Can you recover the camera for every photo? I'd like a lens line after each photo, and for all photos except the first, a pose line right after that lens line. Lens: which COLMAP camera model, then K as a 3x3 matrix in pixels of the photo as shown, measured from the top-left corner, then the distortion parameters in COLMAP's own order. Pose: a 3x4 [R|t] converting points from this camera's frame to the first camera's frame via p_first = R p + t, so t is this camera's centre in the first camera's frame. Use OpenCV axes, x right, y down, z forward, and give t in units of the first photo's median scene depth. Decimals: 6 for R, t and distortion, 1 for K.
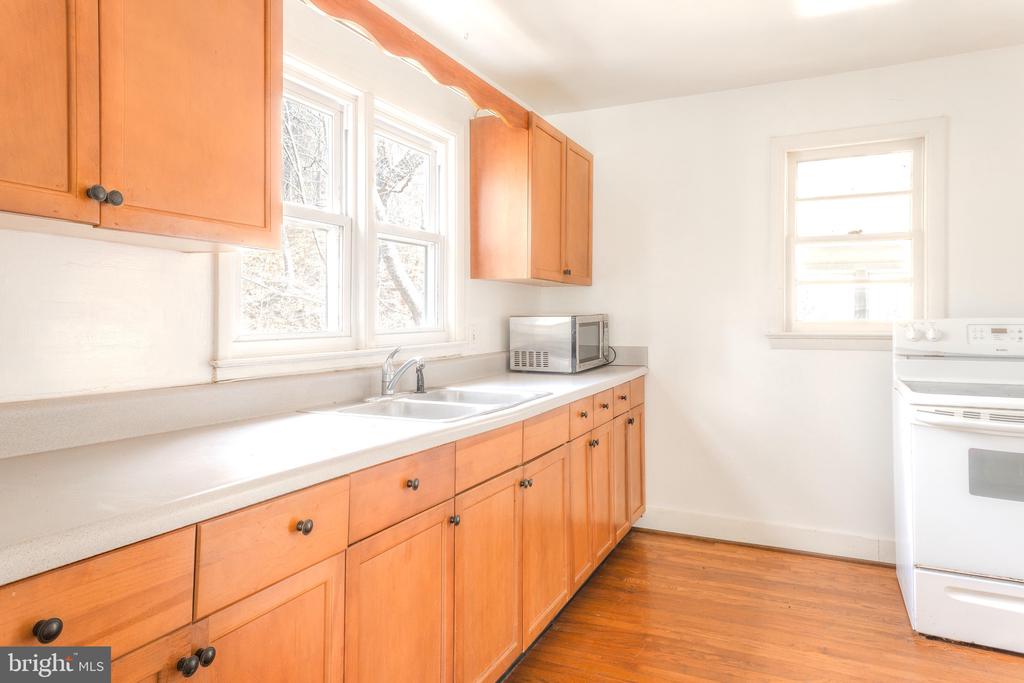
lens RADIAL K [[677.3, 0, 514.2], [0, 677.3, 312.5], [0, 0, 1]] dist [0.071380, -0.000940]
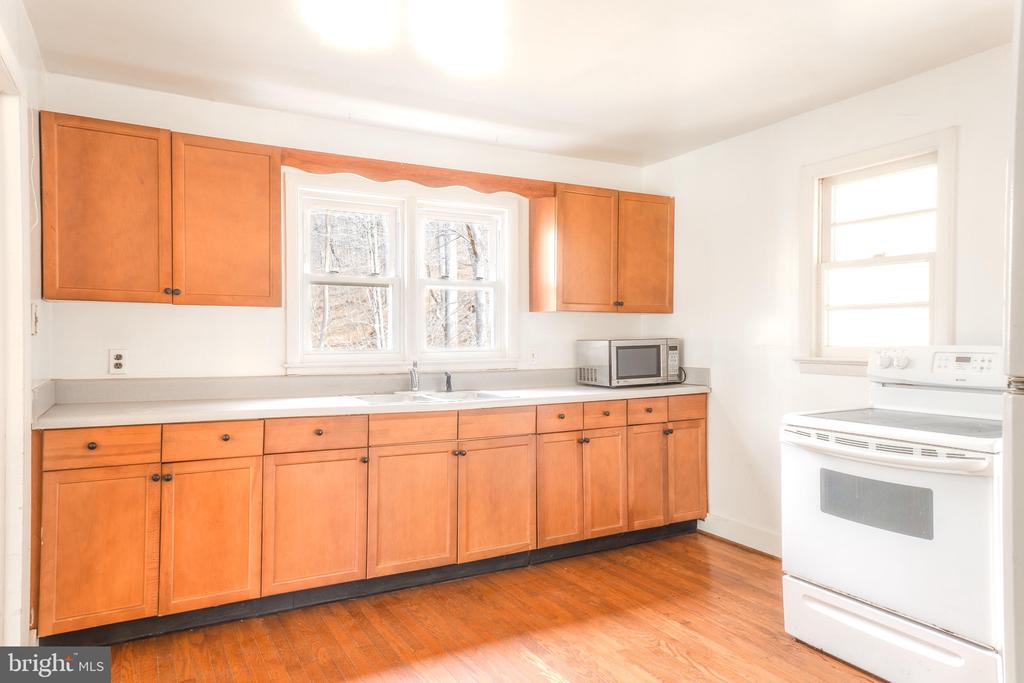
lens RADIAL K [[674.3, 0, 512.0], [0, 674.3, 341.5], [0, 0, 1]] dist [0.076467, -0.001075]
pose [[0.806648, 0.007122, -0.590990, 0.734753], [0.001357, 0.999902, 0.013901, -0.010879], [0.591031, -0.012015, 0.806559, -0.095396]]
